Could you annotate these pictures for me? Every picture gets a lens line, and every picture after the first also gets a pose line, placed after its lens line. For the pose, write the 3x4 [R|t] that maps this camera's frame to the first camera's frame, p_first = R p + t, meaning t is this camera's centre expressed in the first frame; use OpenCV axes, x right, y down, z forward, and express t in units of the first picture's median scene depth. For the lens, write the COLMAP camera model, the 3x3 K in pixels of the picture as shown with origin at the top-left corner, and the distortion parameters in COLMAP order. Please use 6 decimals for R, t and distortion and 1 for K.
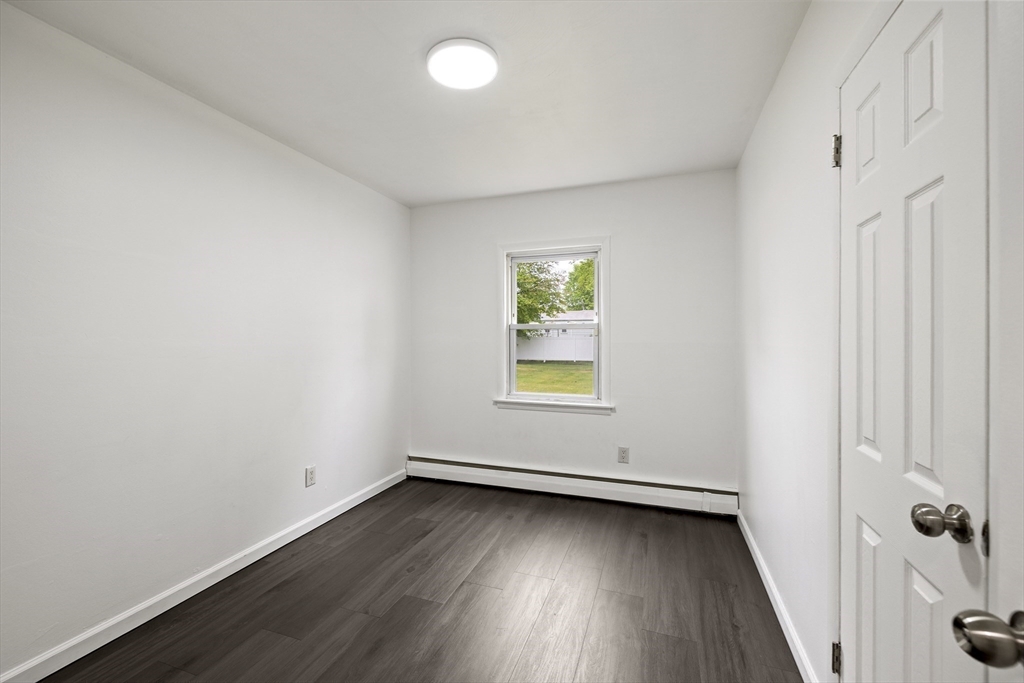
lens RADIAL K [[428.2, 0, 508.9], [0, 428.2, 347.4], [0, 0, 1]] dist [-0.001912, -0.000313]
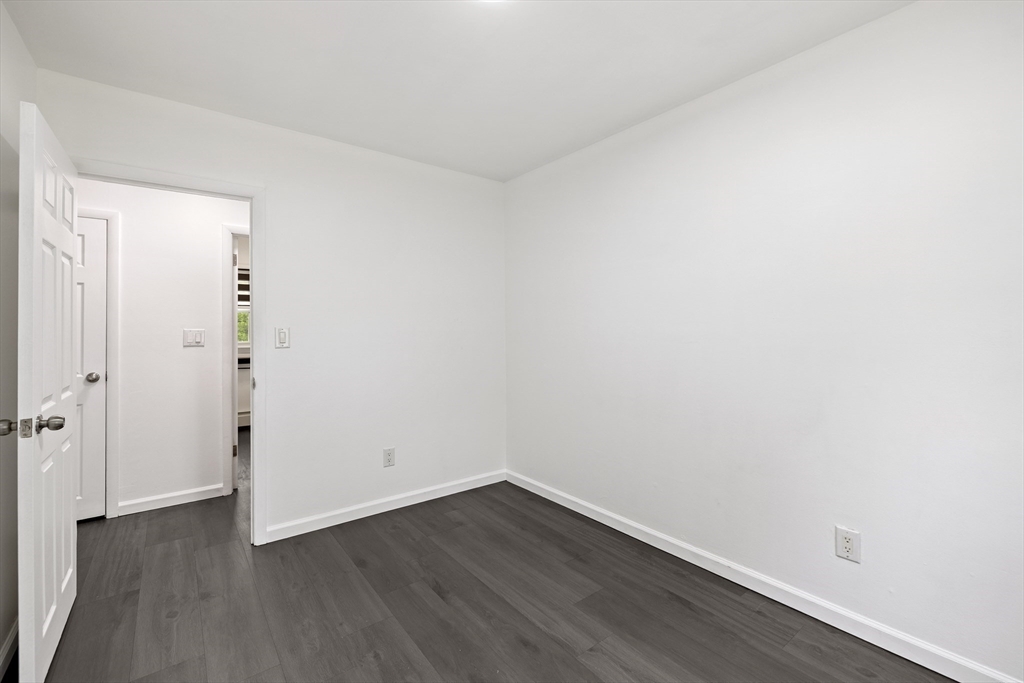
lens RADIAL K [[428.2, 0, 511.3], [0, 428.2, 332.3], [0, 0, 1]] dist [-0.001912, -0.000313]
pose [[-0.534636, 0.008072, -0.845044, 0.295105], [-0.012869, 0.999761, 0.017691, -0.012795], [0.844985, 0.020333, -0.534404, 0.835362]]
